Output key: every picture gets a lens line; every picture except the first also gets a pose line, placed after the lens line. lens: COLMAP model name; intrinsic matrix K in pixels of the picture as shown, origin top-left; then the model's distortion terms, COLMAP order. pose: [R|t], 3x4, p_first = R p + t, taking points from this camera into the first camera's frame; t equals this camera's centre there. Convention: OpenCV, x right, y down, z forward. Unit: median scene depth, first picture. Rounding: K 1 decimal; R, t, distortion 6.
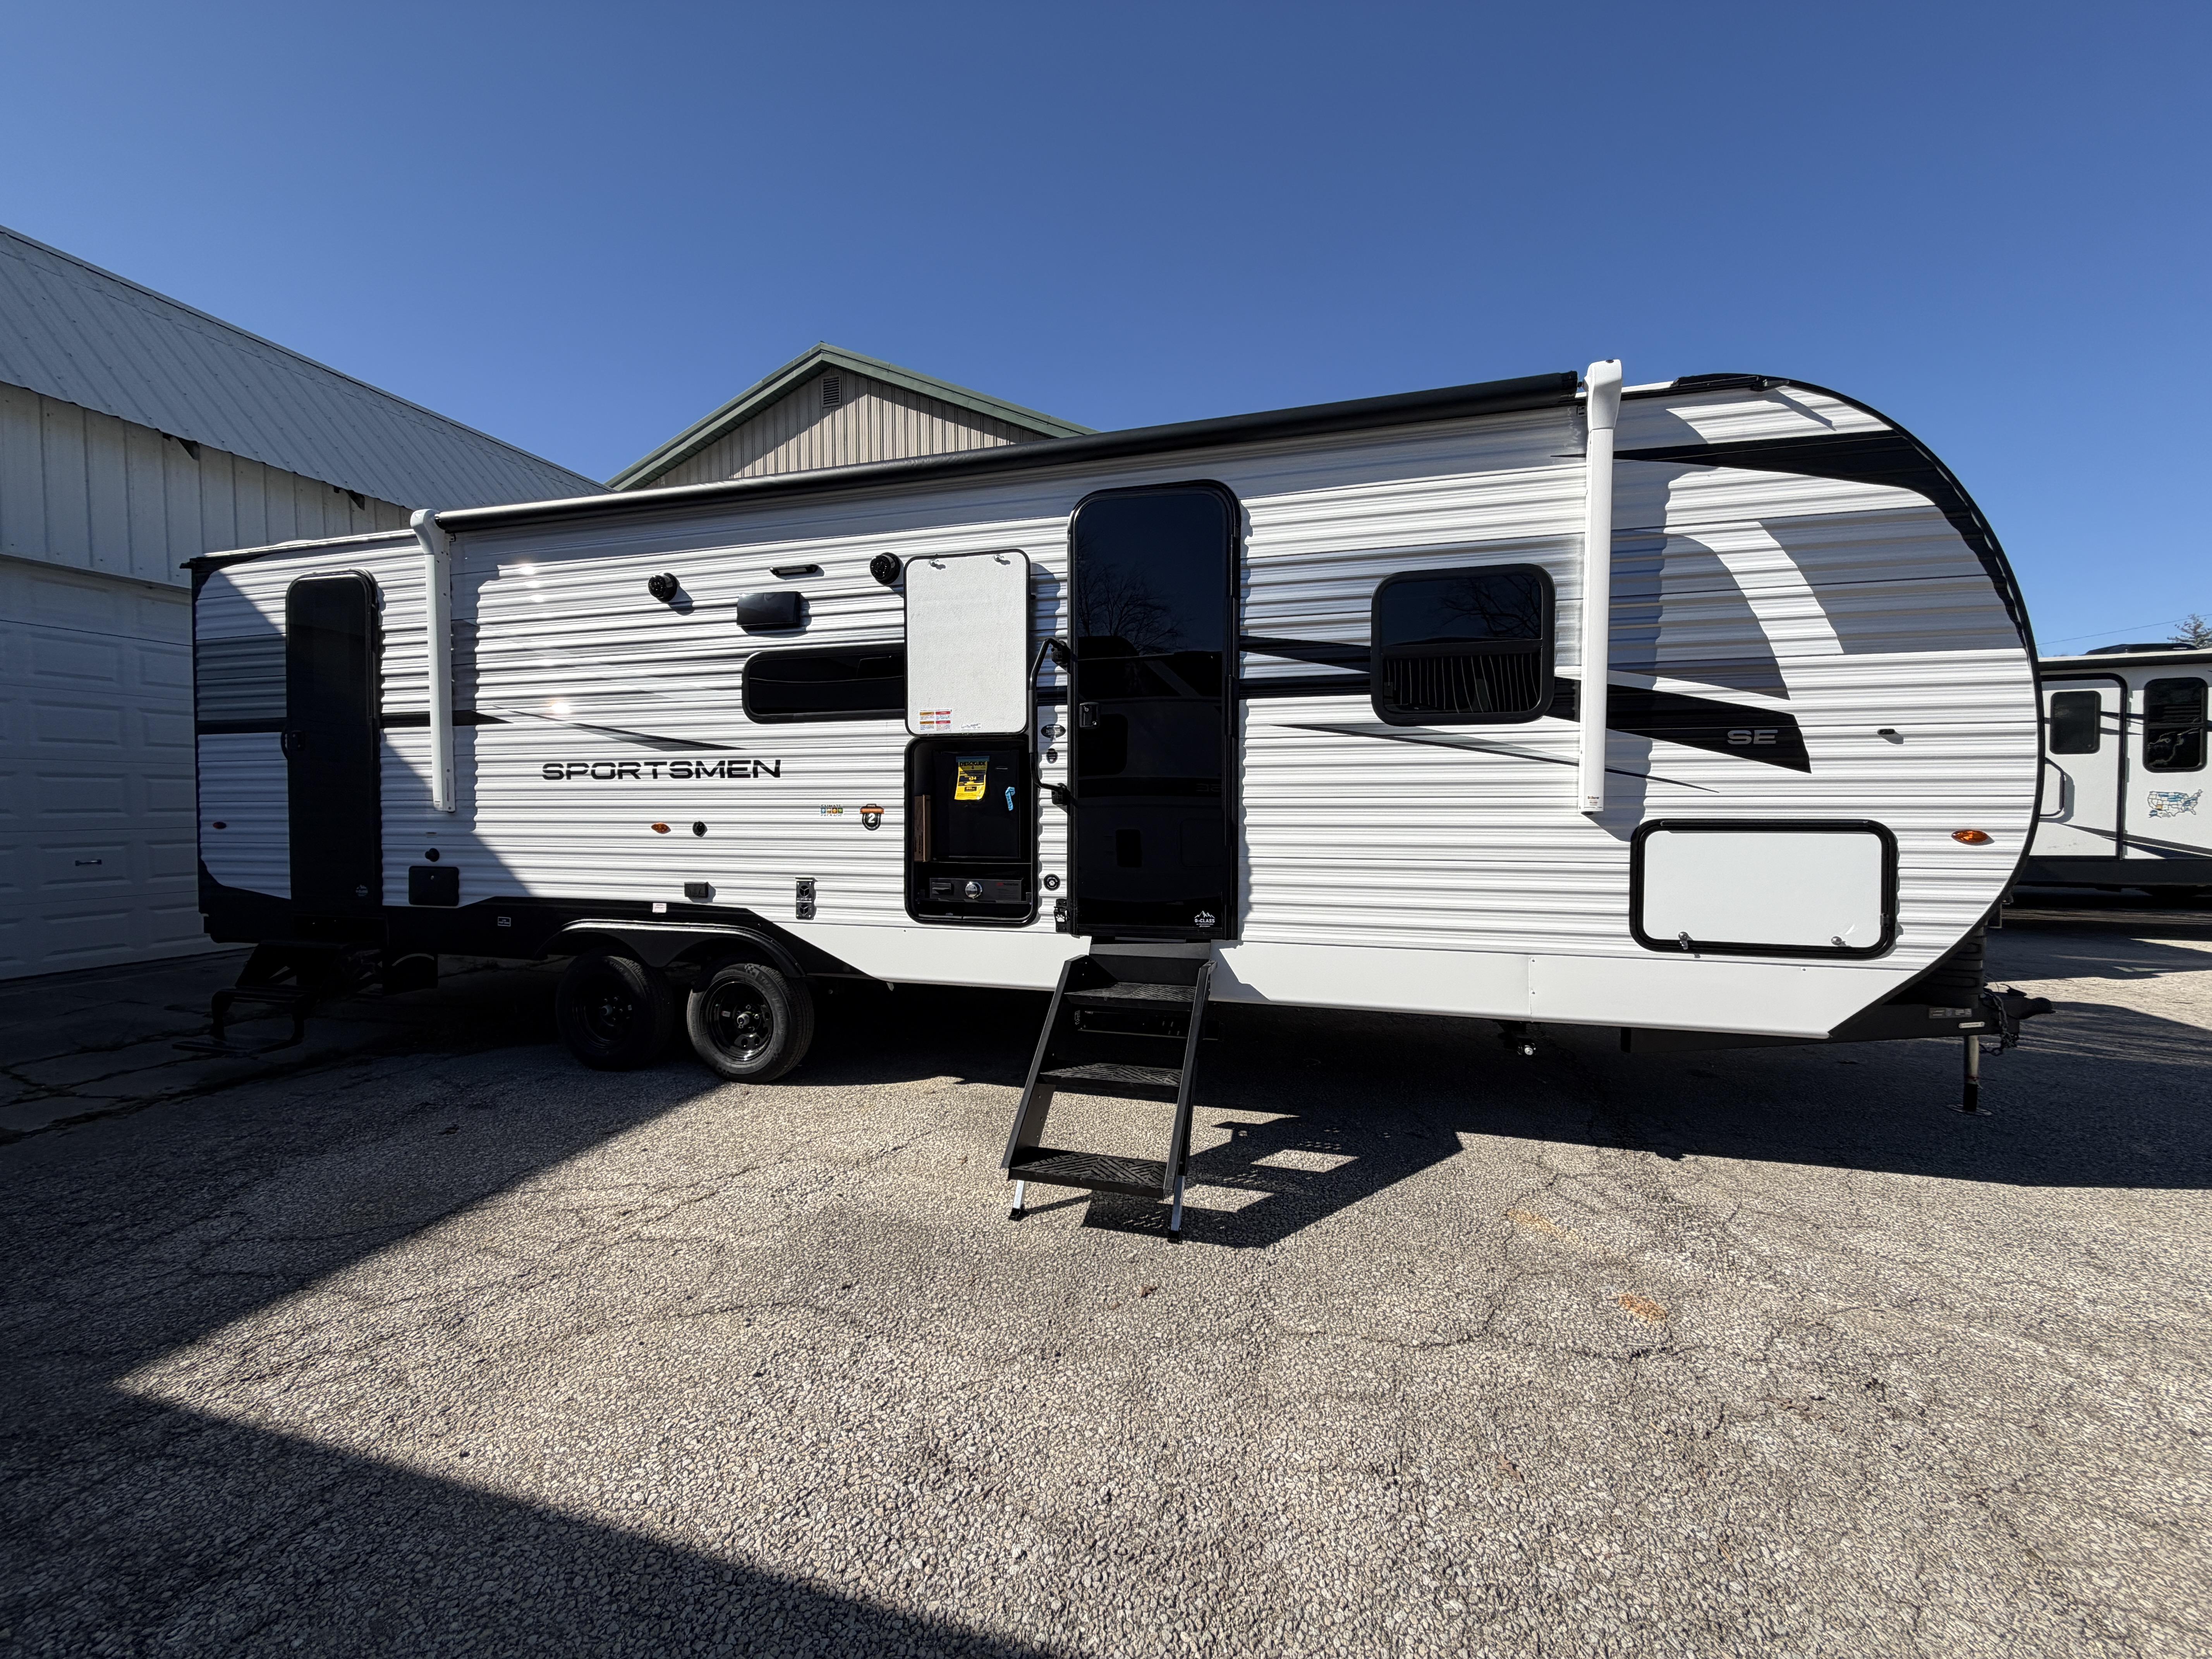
lens RADIAL K [[876.8, 0, 1106.0], [0, 876.8, 829.5], [0, 0, 1]] dist [-0.000732, -0.000043]
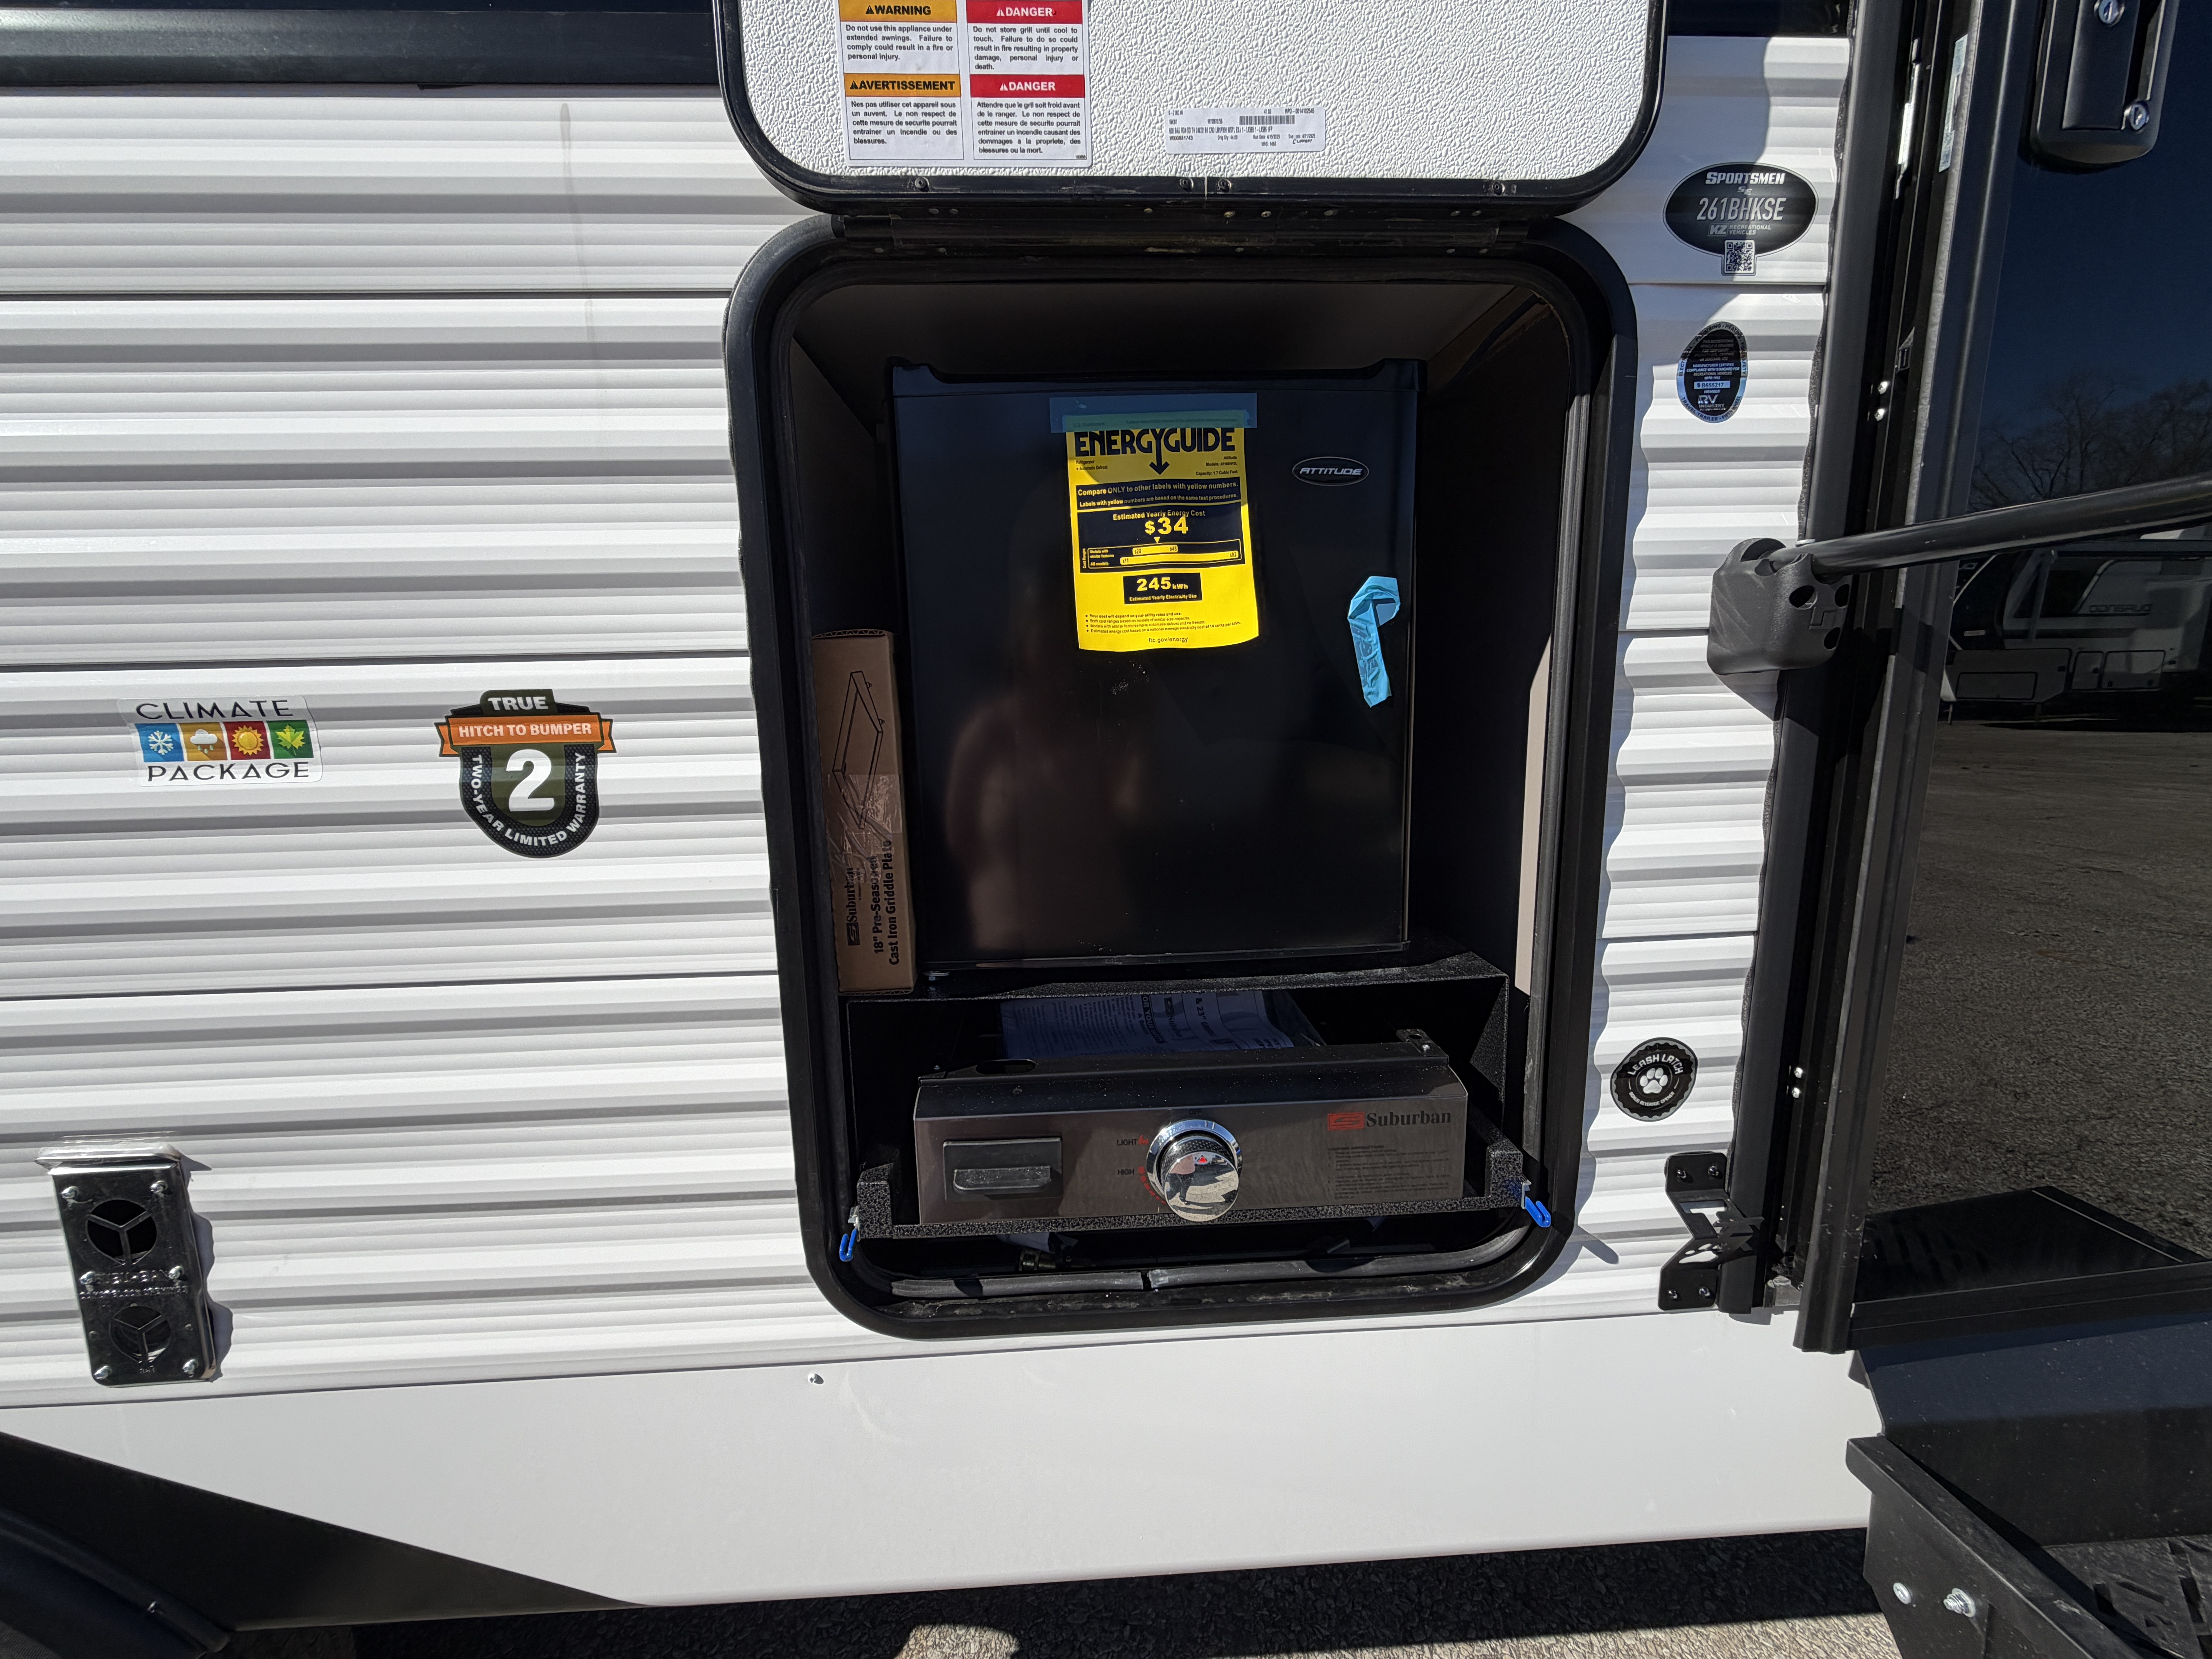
lens RADIAL K [[876.8, 0, 1106.0], [0, 876.8, 829.5], [0, 0, 1]] dist [-0.000732, -0.000043]
pose [[0.947654, -0.077677, 0.309708, -0.223225], [0.031356, 0.987909, 0.151830, -0.025713], [-0.317757, -0.134171, 0.938631, 0.834647]]
